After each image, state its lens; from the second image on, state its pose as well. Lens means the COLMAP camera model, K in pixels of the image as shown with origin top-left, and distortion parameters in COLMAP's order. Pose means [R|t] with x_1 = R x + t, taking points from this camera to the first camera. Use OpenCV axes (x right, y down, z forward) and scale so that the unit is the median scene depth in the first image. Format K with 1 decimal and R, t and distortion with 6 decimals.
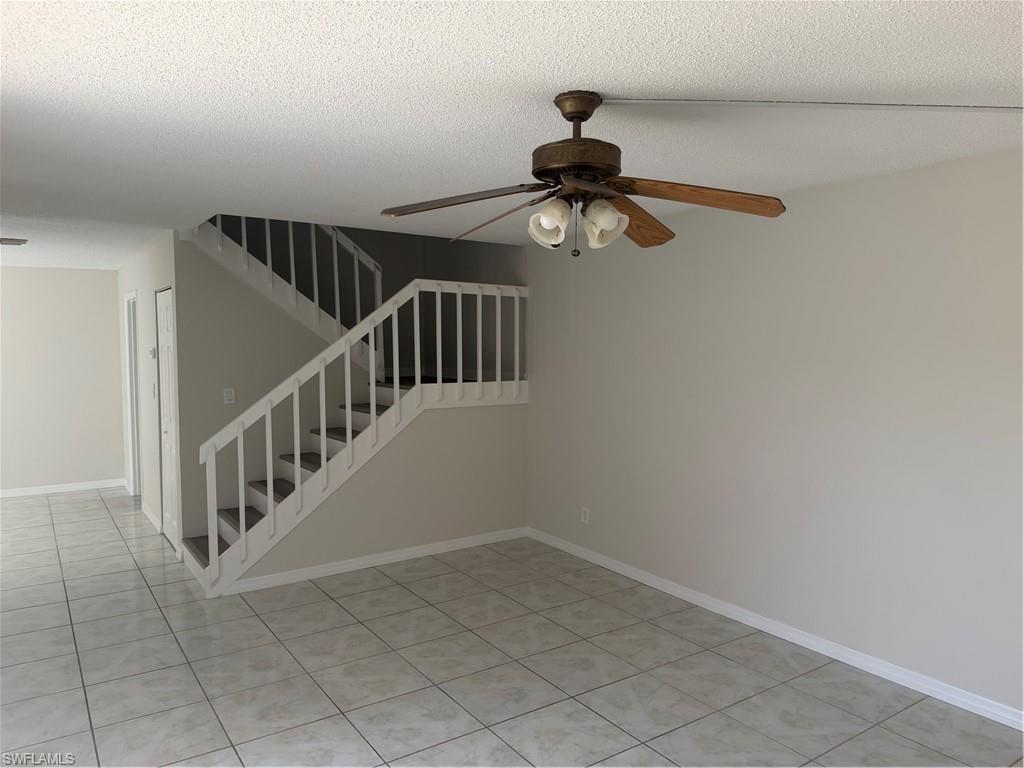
lens RADIAL K [[720.9, 0, 513.7], [0, 720.9, 378.5], [0, 0, 1]] dist [0.121516, -0.178376]
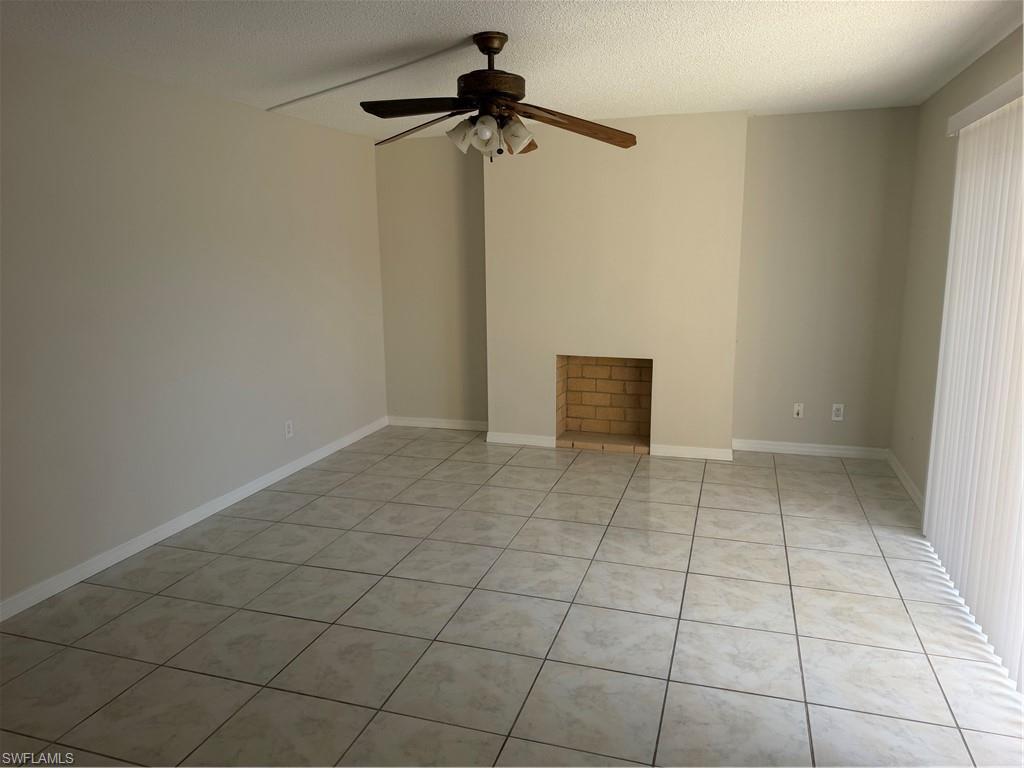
lens RADIAL K [[720.9, 0, 513.7], [0, 720.9, 378.5], [0, 0, 1]] dist [0.121516, -0.178376]
pose [[-0.612666, -0.135657, 0.778613, -0.502964], [0.055432, 0.975357, 0.213554, -0.030845], [-0.788396, 0.173997, -0.590048, 0.906619]]
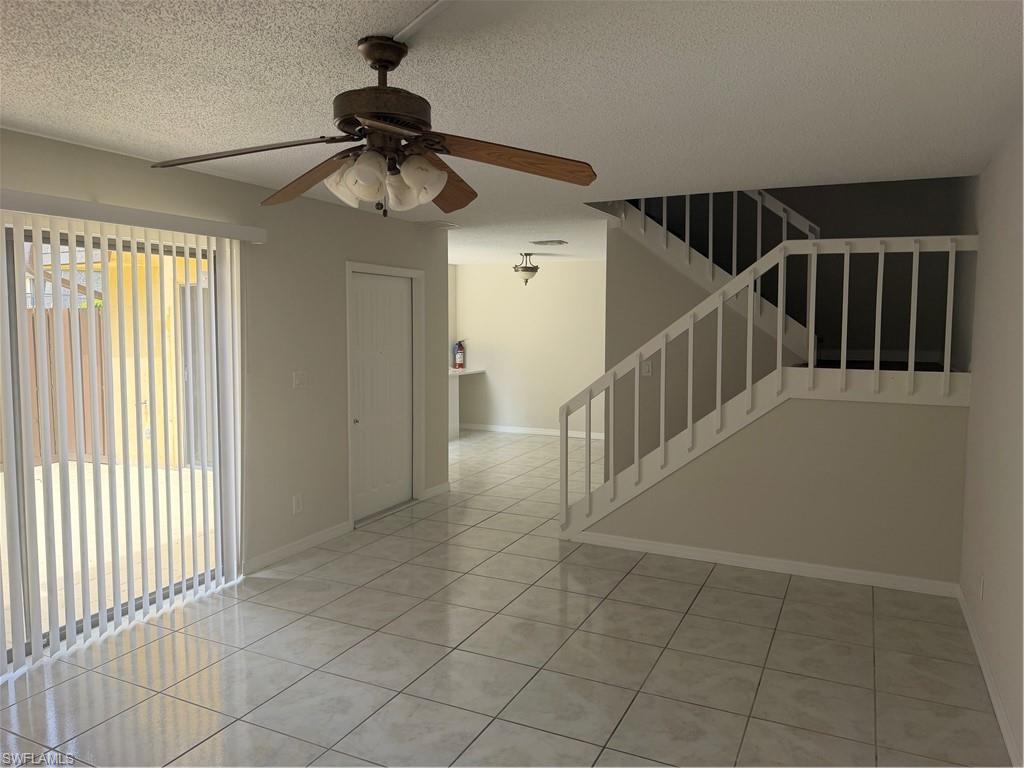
lens RADIAL K [[720.9, 0, 513.7], [0, 720.9, 378.5], [0, 0, 1]] dist [0.121516, -0.178376]
pose [[0.497687, 0.072228, -0.864344, 0.494226], [-0.048188, 0.997290, 0.055590, -0.012639], [0.866017, 0.013984, 0.499819, 0.343244]]
